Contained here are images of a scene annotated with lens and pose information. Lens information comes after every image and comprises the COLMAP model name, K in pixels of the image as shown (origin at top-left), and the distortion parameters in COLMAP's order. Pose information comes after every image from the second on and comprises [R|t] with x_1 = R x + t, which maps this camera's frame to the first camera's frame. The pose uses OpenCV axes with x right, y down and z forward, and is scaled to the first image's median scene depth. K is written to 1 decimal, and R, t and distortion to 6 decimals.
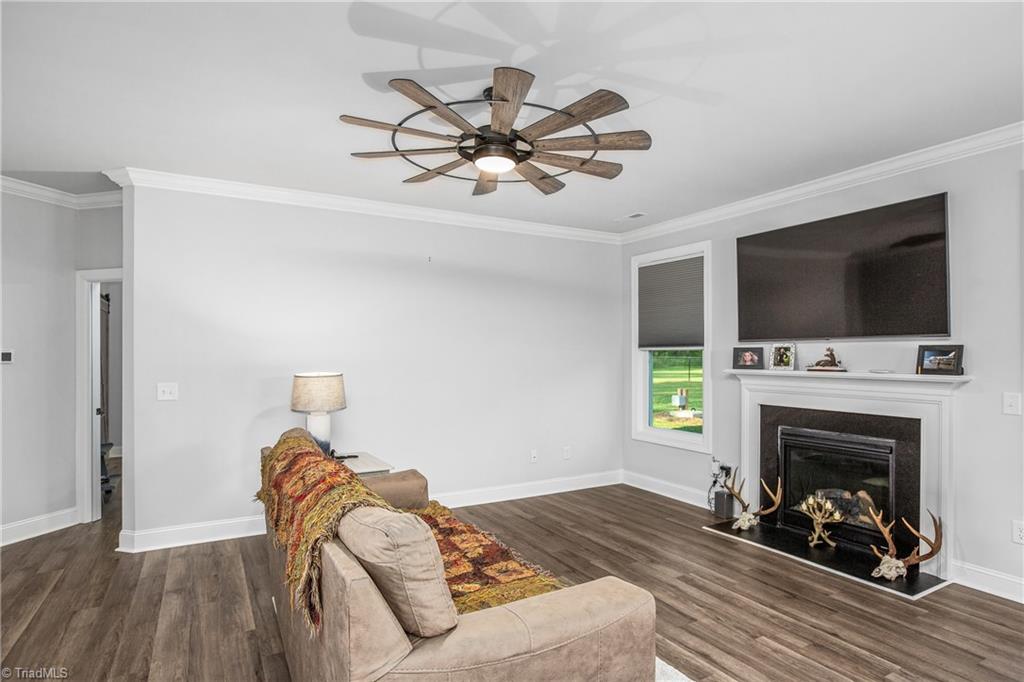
lens RADIAL K [[555.5, 0, 511.3], [0, 555.5, 357.5], [0, 0, 1]] dist [-0.019144, 0.001491]
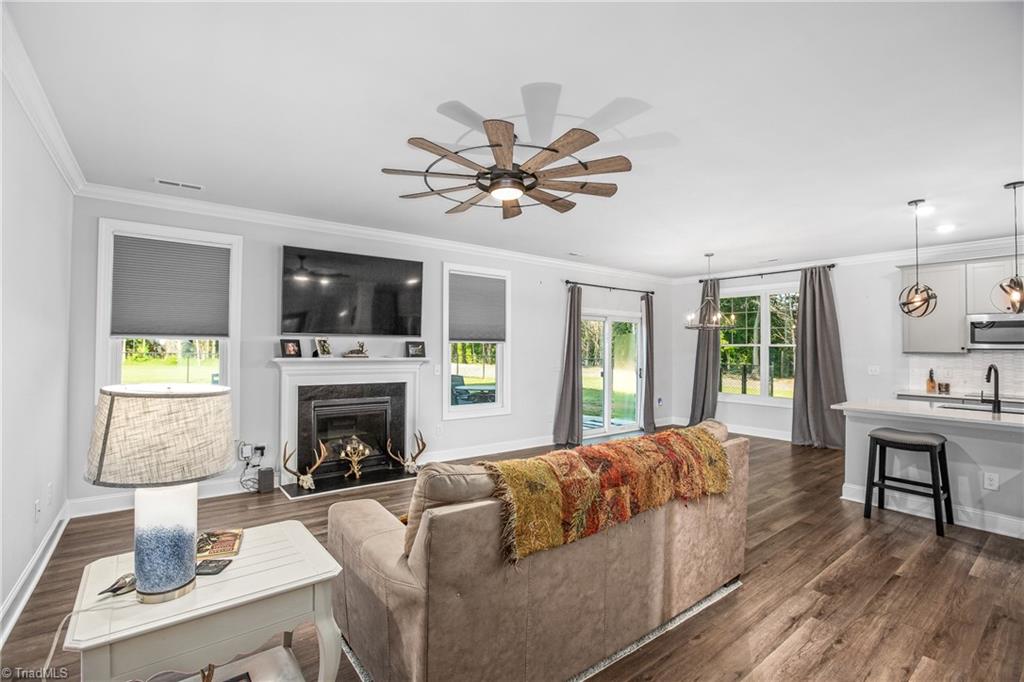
lens RADIAL K [[468.8, 0, 512.0], [0, 468.8, 341.0], [0, 0, 1]] dist [-0.052211, 0.000195]
pose [[-0.146661, 0.015428, 0.989067, -0.713443], [-0.003168, 0.999866, -0.016066, -0.000161], [-0.989182, -0.005489, -0.146592, 0.760826]]
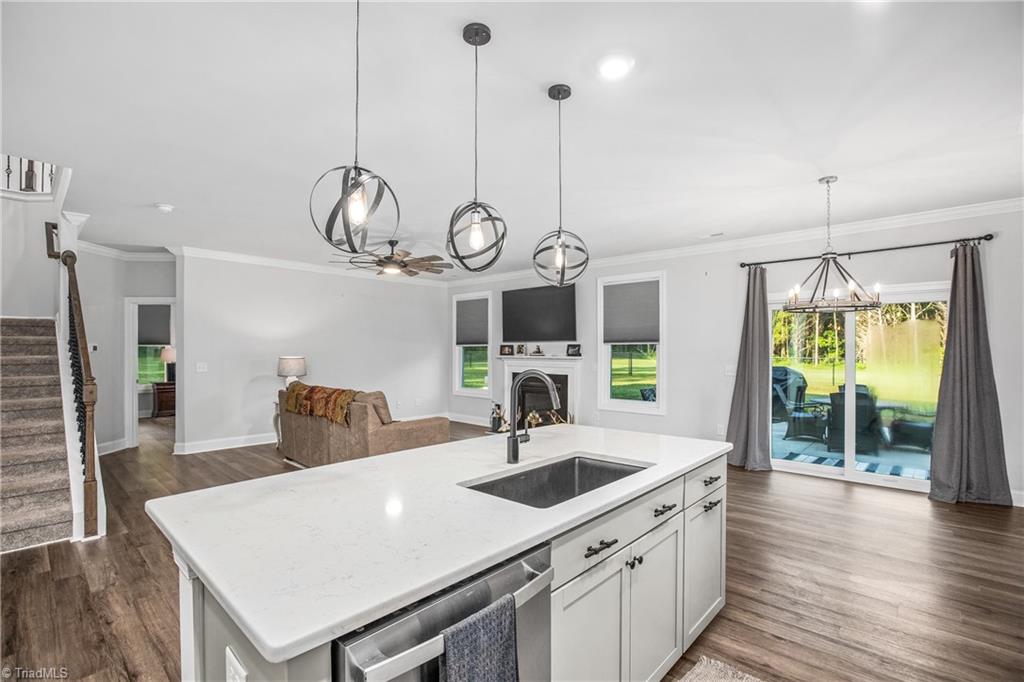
lens RADIAL K [[468.8, 0, 512.0], [0, 468.8, 341.0], [0, 0, 1]] dist [-0.052211, 0.000195]
pose [[0.950912, 0.007041, 0.309382, -0.107346], [0.000210, 0.999726, -0.023399, 0.009259], [-0.309462, 0.022315, 0.950650, -0.755627]]
